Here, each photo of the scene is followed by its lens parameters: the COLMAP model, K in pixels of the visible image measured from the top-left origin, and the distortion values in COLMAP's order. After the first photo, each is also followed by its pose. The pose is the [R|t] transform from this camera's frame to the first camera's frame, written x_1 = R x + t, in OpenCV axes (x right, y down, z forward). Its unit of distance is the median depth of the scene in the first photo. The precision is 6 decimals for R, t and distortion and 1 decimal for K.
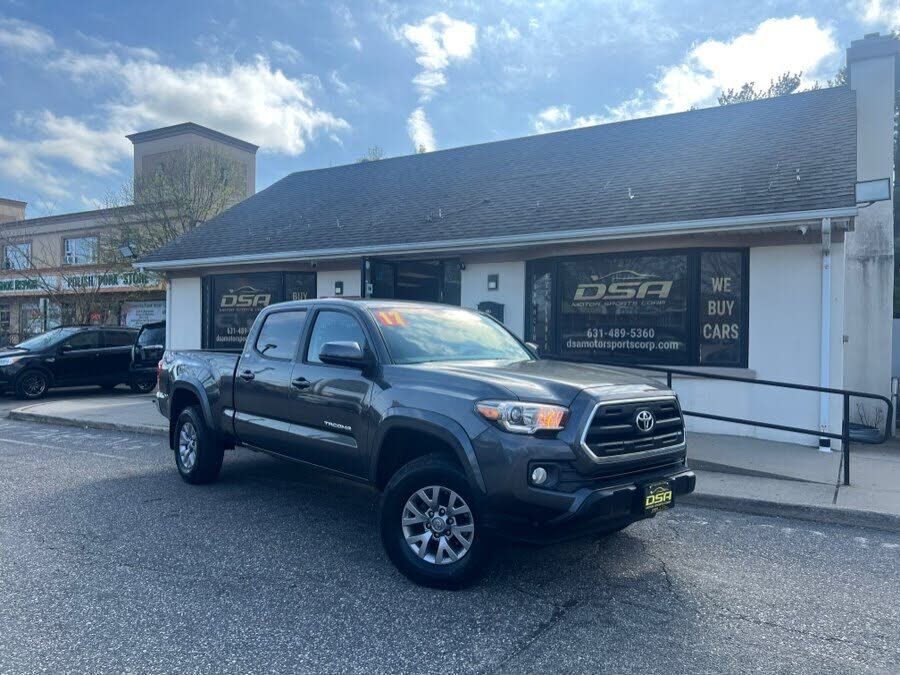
lens RADIAL K [[674.0, 0, 447.6], [0, 674.0, 338.3], [0, 0, 1]] dist [0.044142, -0.047800]
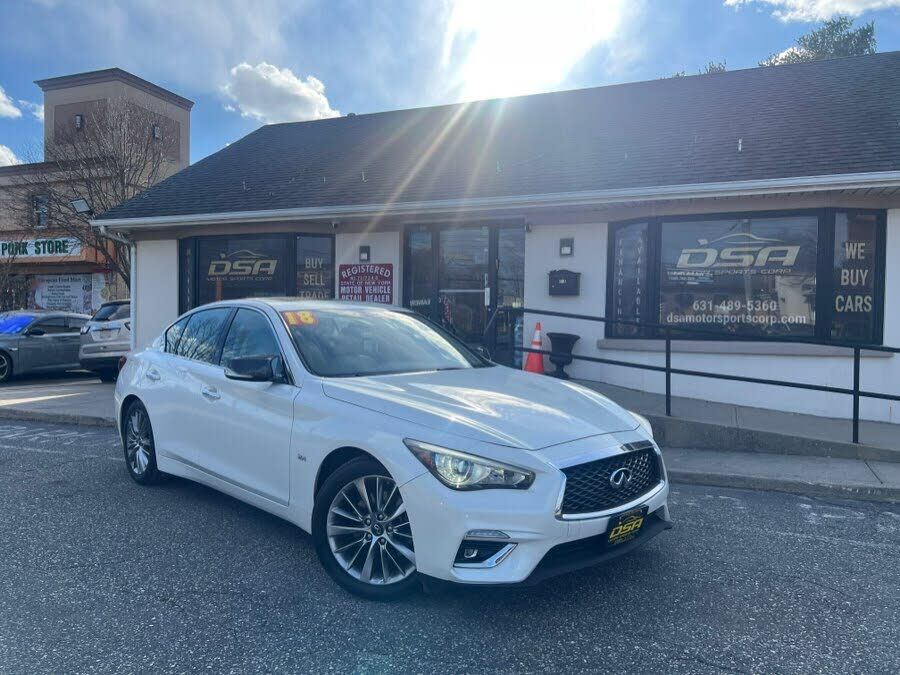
lens RADIAL K [[674.0, 0, 452.0], [0, 674.0, 341.7], [0, 0, 1]] dist [0.044142, -0.047800]
pose [[0.988697, 0.000782, 0.149927, -0.236264], [-0.004737, 0.999650, 0.026020, 0.017898], [-0.149854, -0.026436, 0.988355, 0.187533]]
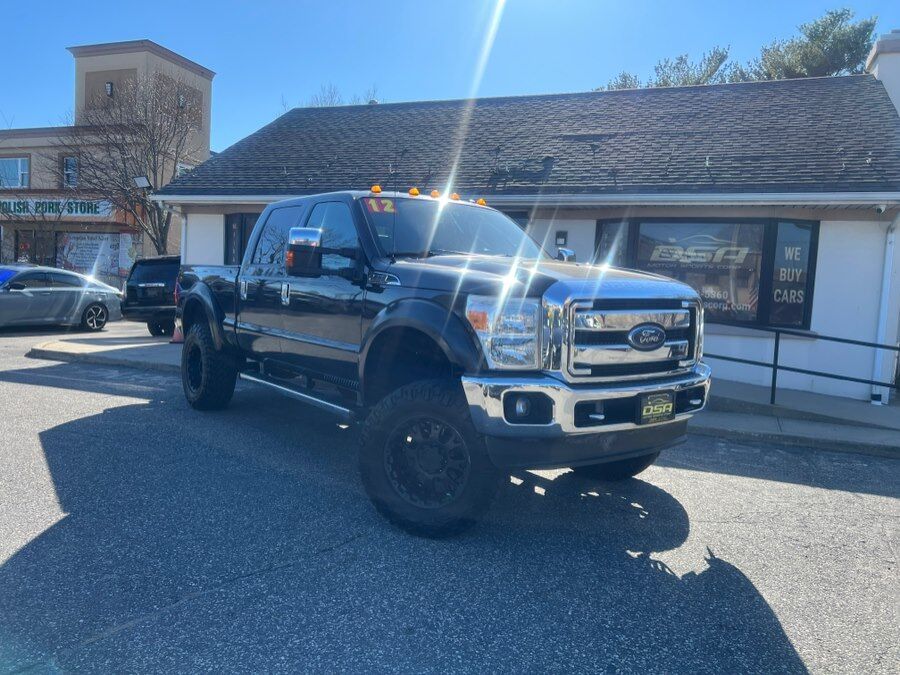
lens RADIAL K [[674.0, 0, 450.1], [0, 674.0, 339.6], [0, 0, 1]] dist [0.044142, -0.047800]
pose [[0.986739, 0.030581, 0.159411, -0.298243], [-0.042760, 0.996375, 0.073539, 0.002602], [-0.156585, -0.079380, 0.984469, -0.007420]]
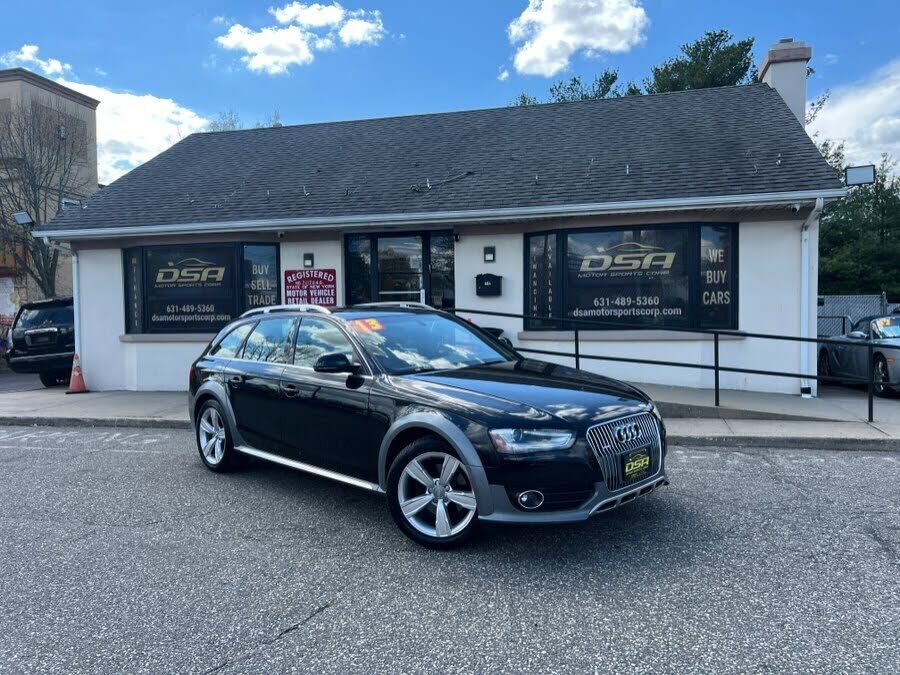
lens RADIAL K [[674.0, 0, 456.4], [0, 674.0, 339.1], [0, 0, 1]] dist [0.044142, -0.047800]
pose [[0.956207, -0.033449, 0.290774, -0.317663], [0.023558, 0.999021, 0.037452, 0.005657], [-0.291742, -0.028962, 0.956059, 0.049828]]
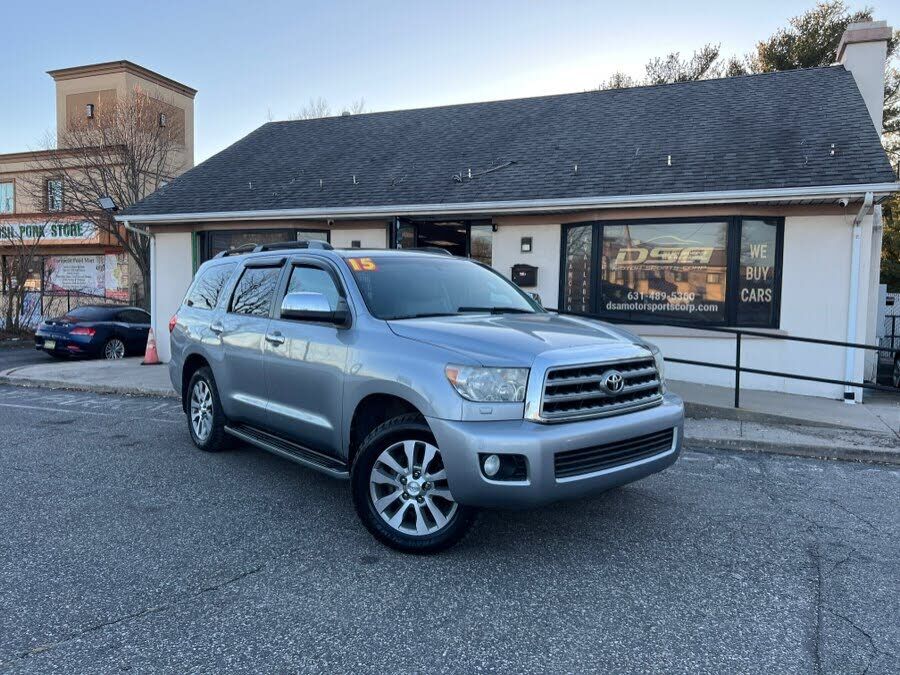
lens RADIAL K [[674.0, 0, 453.0], [0, 674.0, 340.6], [0, 0, 1]] dist [0.044142, -0.047800]
pose [[0.988469, -0.004145, 0.151368, -0.224539], [-0.005654, 0.997918, 0.064247, -0.004153], [-0.151319, -0.064362, 0.986387, 0.004354]]
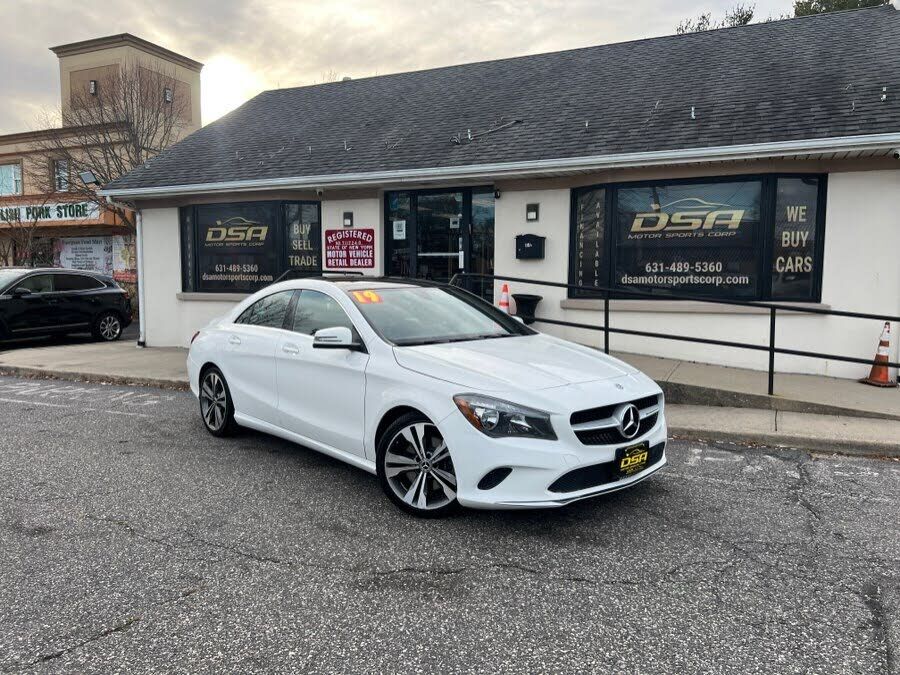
lens RADIAL K [[674.0, 0, 452.1], [0, 674.0, 337.2], [0, 0, 1]] dist [0.044142, -0.047800]
pose [[0.993930, -0.017032, 0.108692, -0.163197], [0.007296, 0.995974, 0.089350, 0.002912], [-0.109776, -0.088014, 0.990052, 0.104391]]
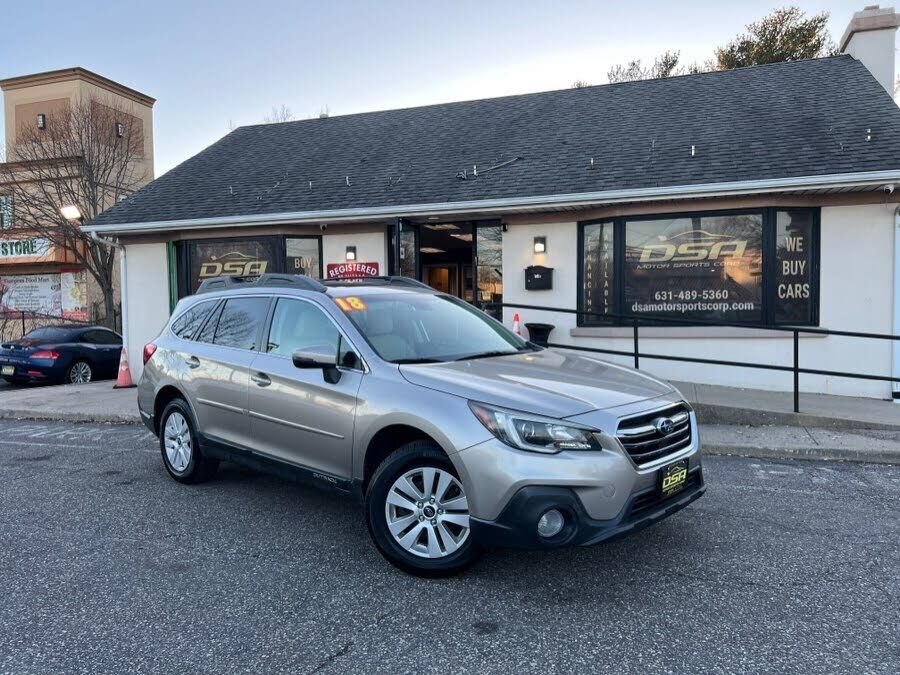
lens RADIAL K [[674.0, 0, 448.6], [0, 674.0, 341.6], [0, 0, 1]] dist [0.044142, -0.047800]
pose [[0.978257, -0.032185, 0.204886, -0.292836], [0.023054, 0.998638, 0.046798, 0.005646], [-0.206113, -0.041057, 0.977666, 0.107988]]
